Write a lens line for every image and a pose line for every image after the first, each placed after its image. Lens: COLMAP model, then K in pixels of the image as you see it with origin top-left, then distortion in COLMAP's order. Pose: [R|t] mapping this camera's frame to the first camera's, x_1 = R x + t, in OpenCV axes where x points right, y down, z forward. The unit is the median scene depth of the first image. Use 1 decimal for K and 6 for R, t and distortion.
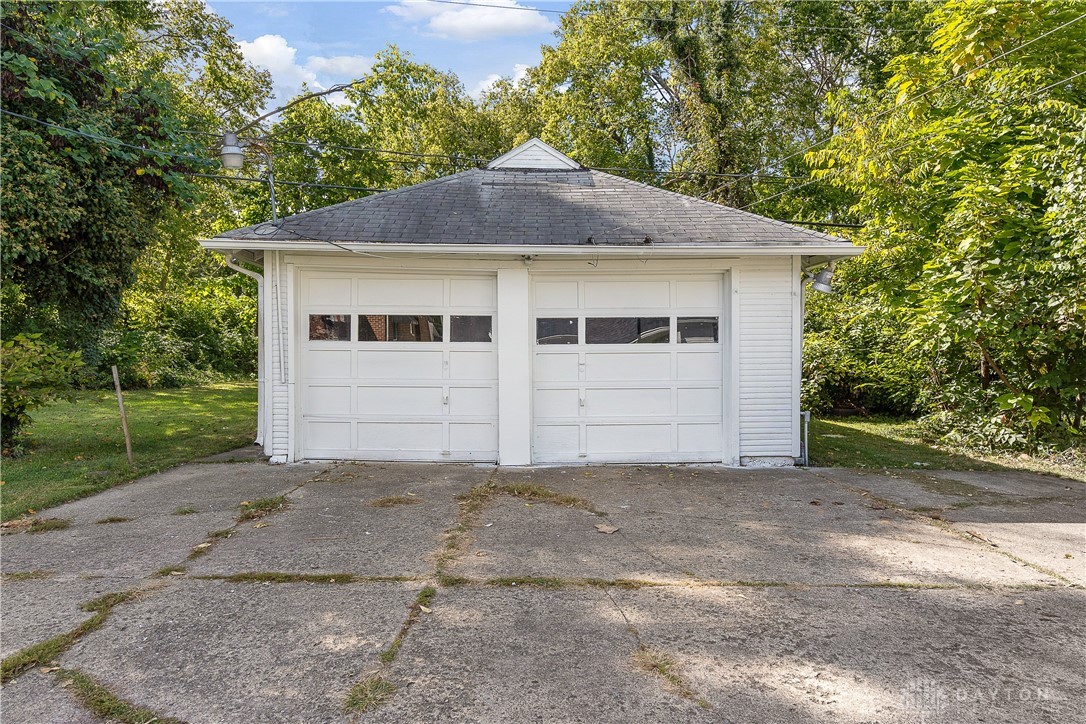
lens RADIAL K [[597.1, 0, 548.4], [0, 597.1, 355.5], [0, 0, 1]] dist [0.000575, 0.000778]
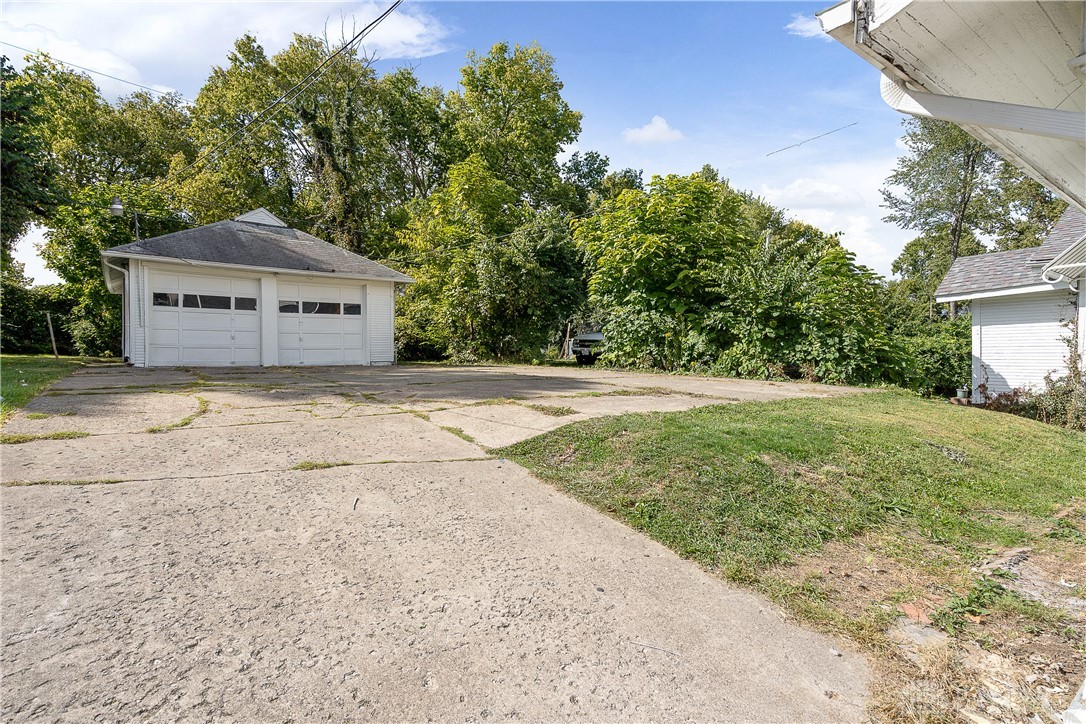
lens RADIAL K [[597.1, 0, 548.4], [0, 597.1, 355.5], [0, 0, 1]] dist [0.000575, 0.000778]
pose [[0.796399, -0.002025, 0.604769, -0.490497], [0.004037, 0.999990, -0.001969, 0.129157], [-0.604759, 0.004009, 0.796399, -1.179022]]
